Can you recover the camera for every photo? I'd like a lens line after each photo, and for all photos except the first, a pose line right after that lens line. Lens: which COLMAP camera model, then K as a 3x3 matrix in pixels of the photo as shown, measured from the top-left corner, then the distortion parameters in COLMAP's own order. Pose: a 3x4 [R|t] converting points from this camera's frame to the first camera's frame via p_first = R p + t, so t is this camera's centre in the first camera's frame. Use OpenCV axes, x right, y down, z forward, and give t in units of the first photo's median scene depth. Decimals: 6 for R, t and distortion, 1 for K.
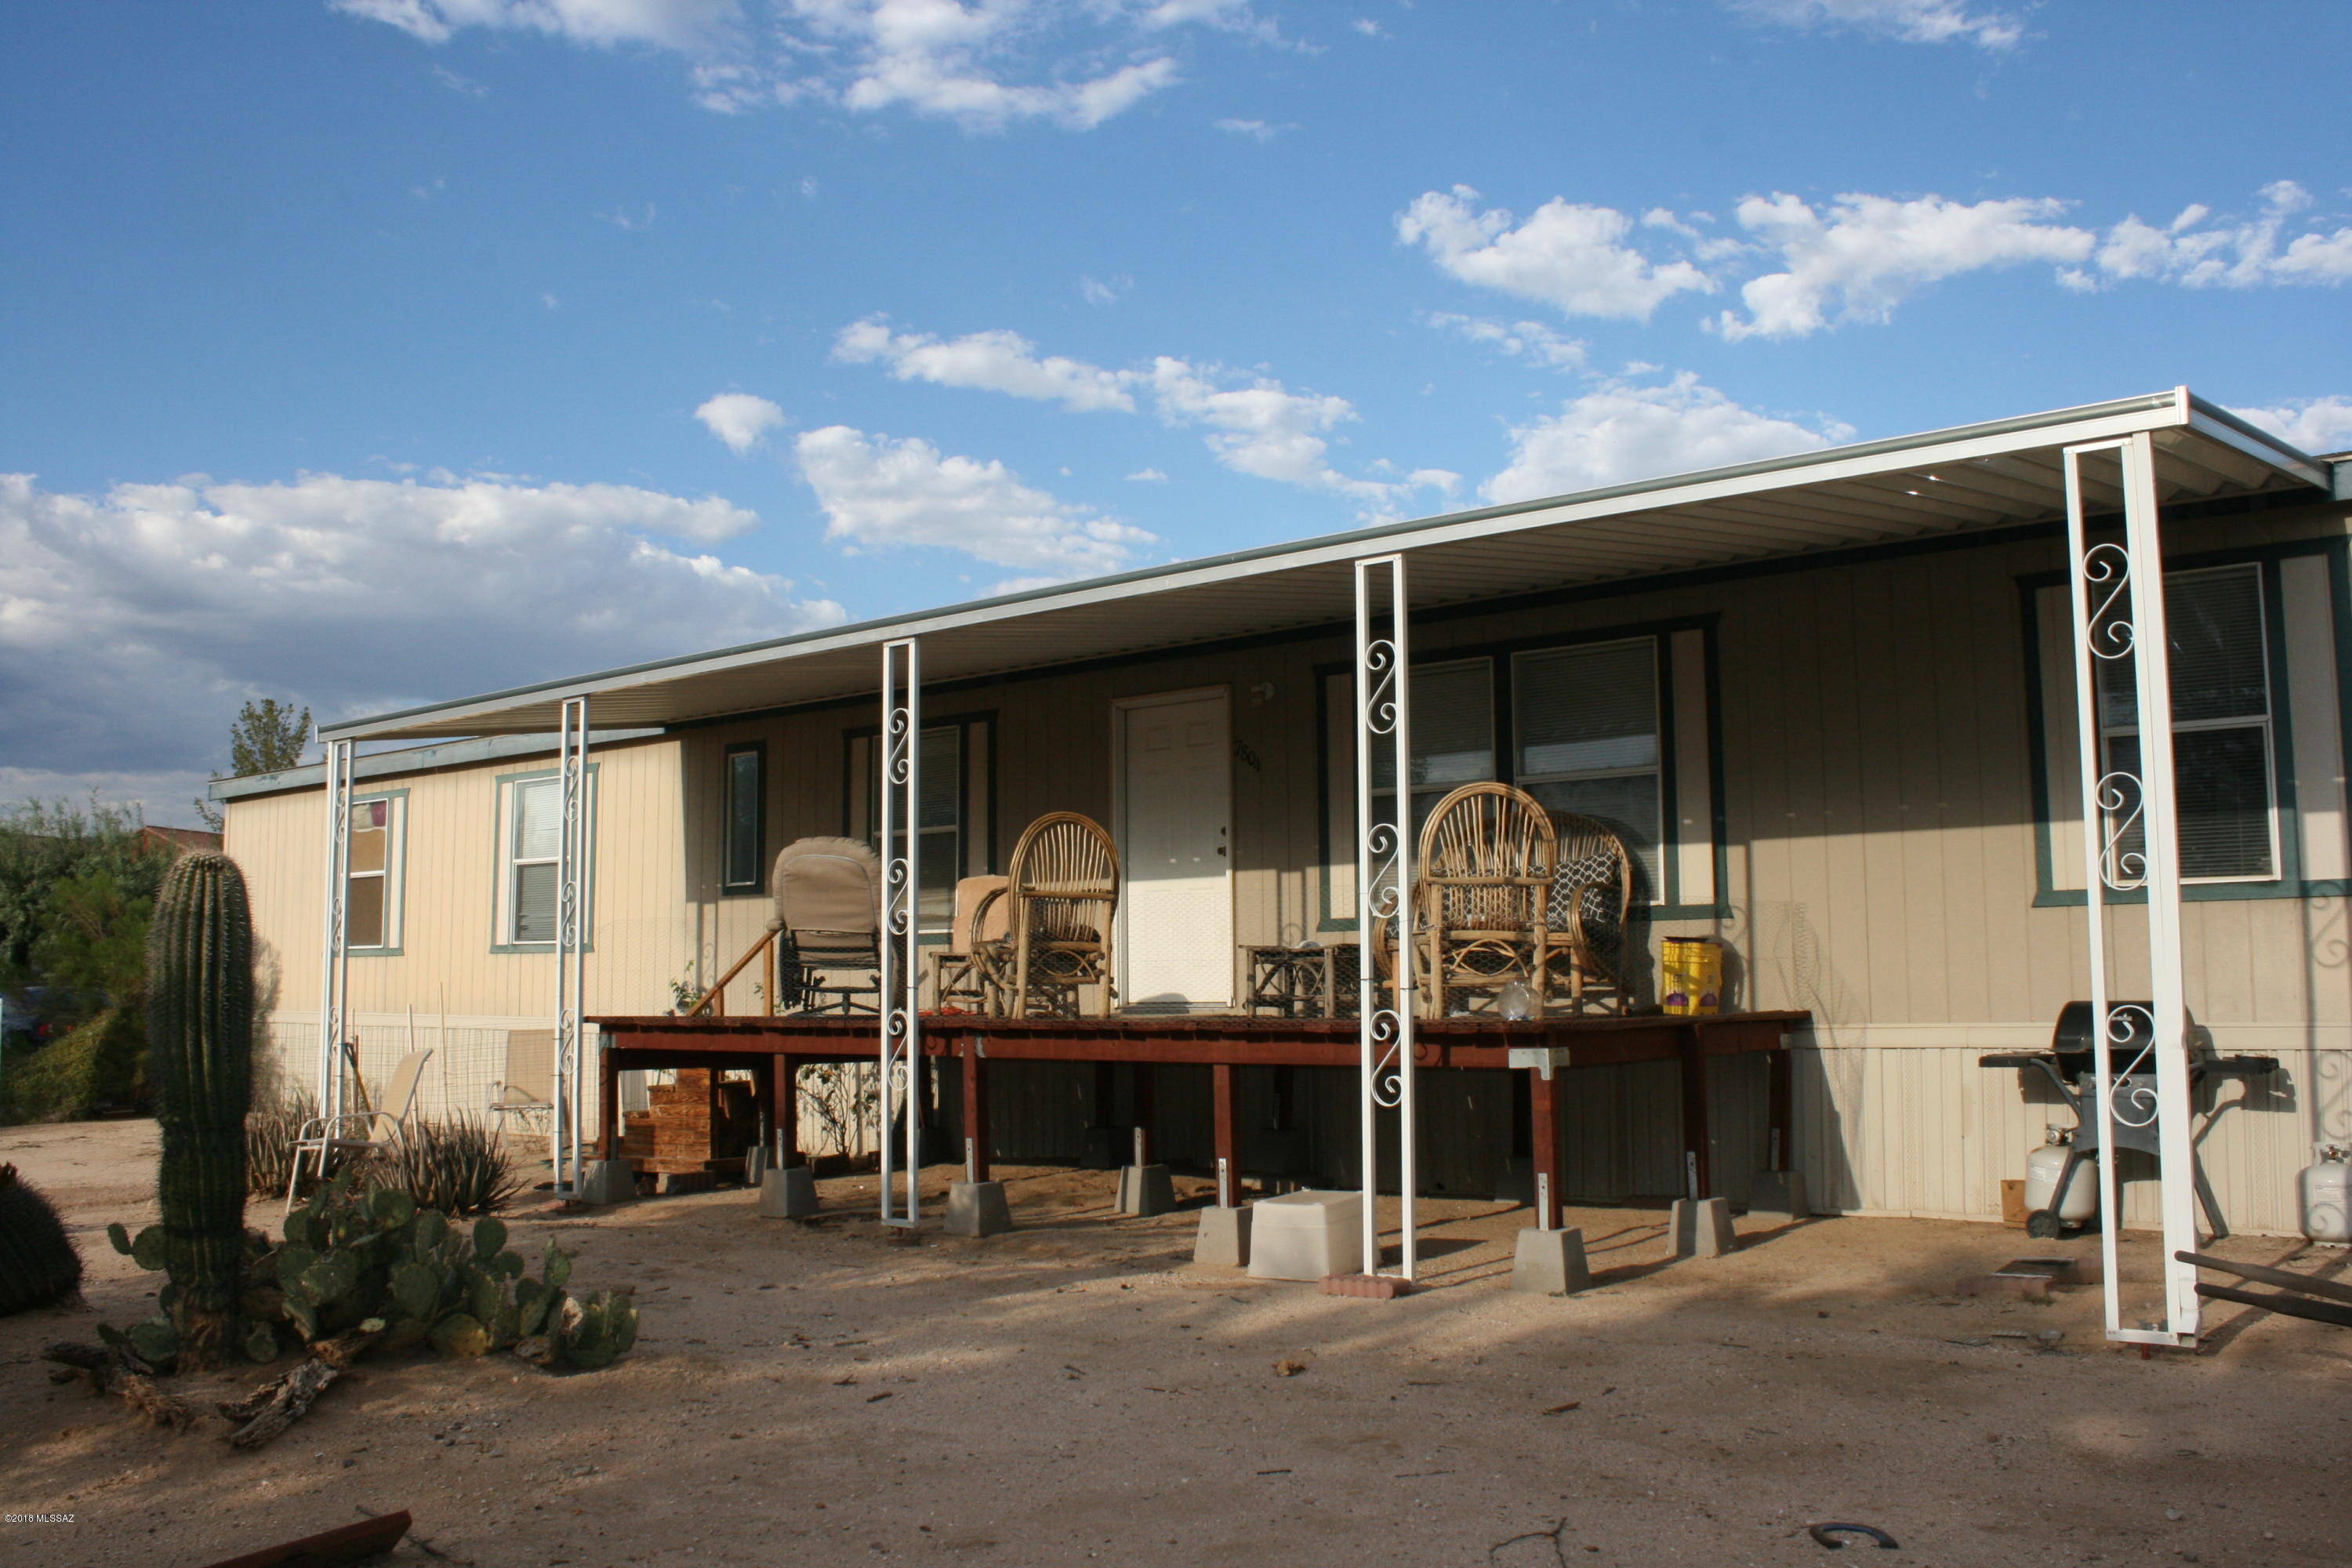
lens RADIAL K [[1982.5, 0, 1176.8], [0, 1982.5, 782.6], [0, 0, 1]] dist [-0.147243, 0.118985]
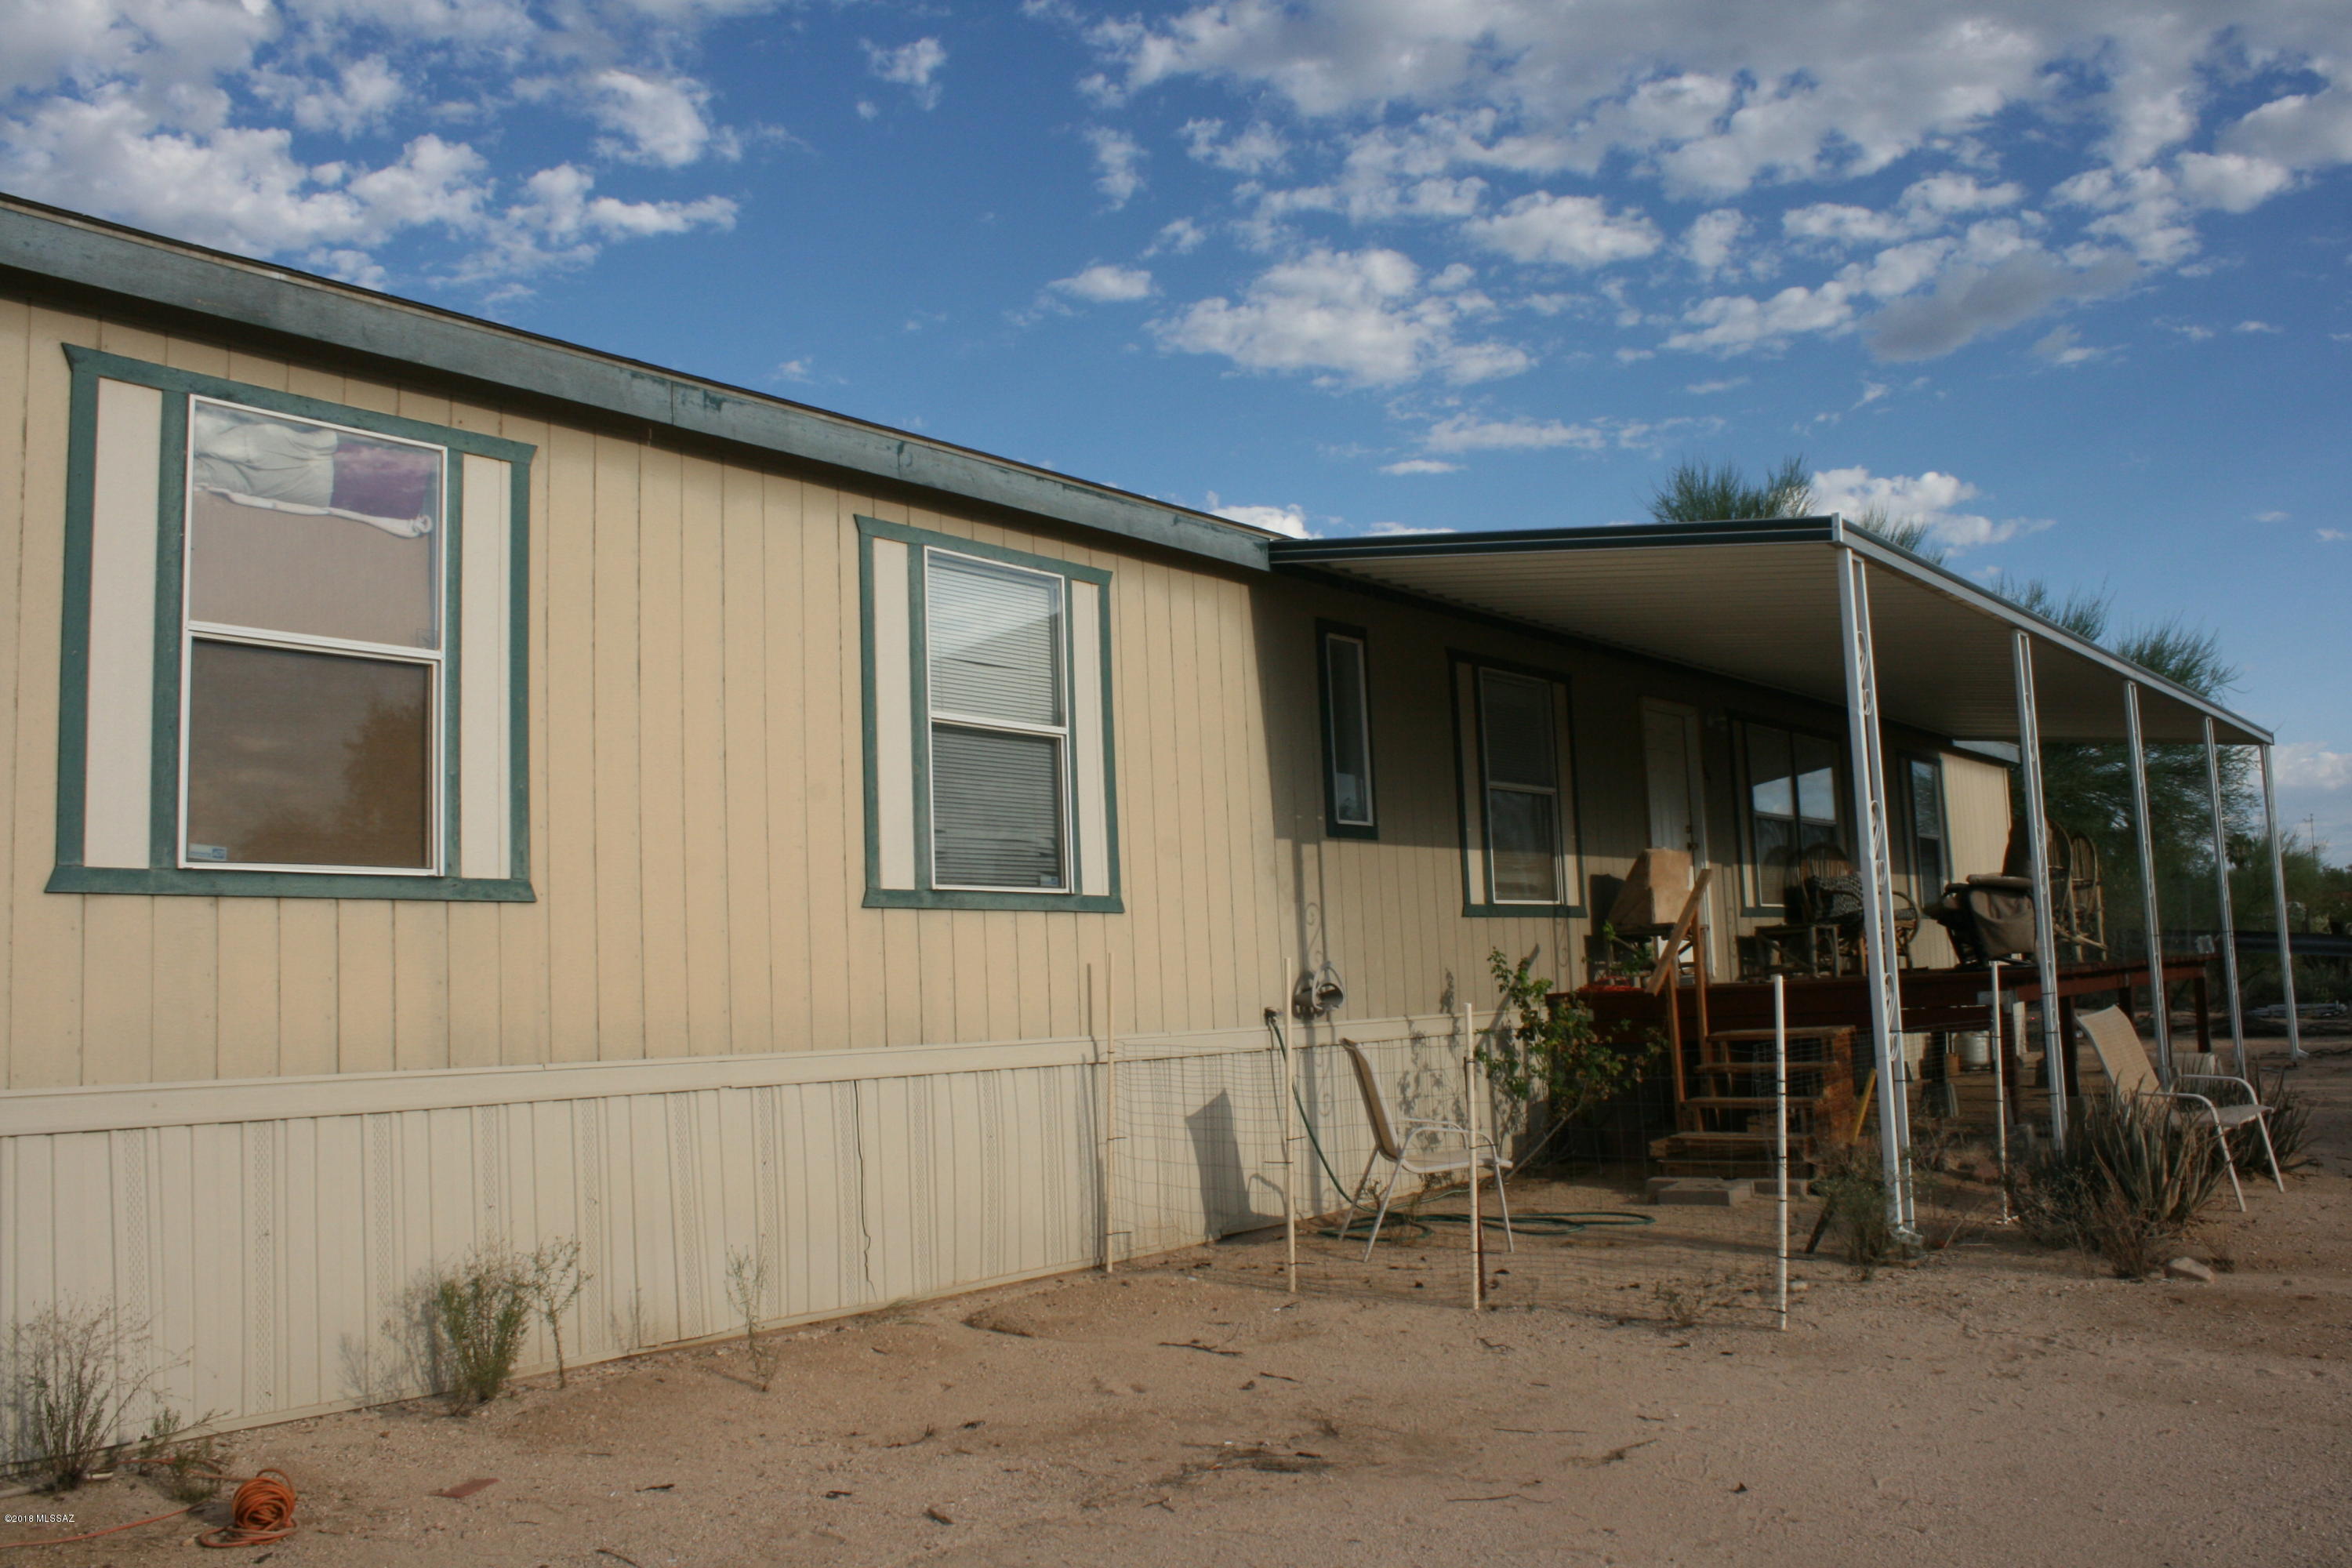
lens RADIAL K [[1982.5, 0, 1176.2], [0, 1982.5, 778.7], [0, 0, 1]] dist [-0.147243, 0.118985]
pose [[-0.020248, 0.090369, 0.995702, -0.814028], [-0.090755, 0.991629, -0.091845, 0.094174], [-0.995667, -0.092224, -0.011878, 0.944235]]
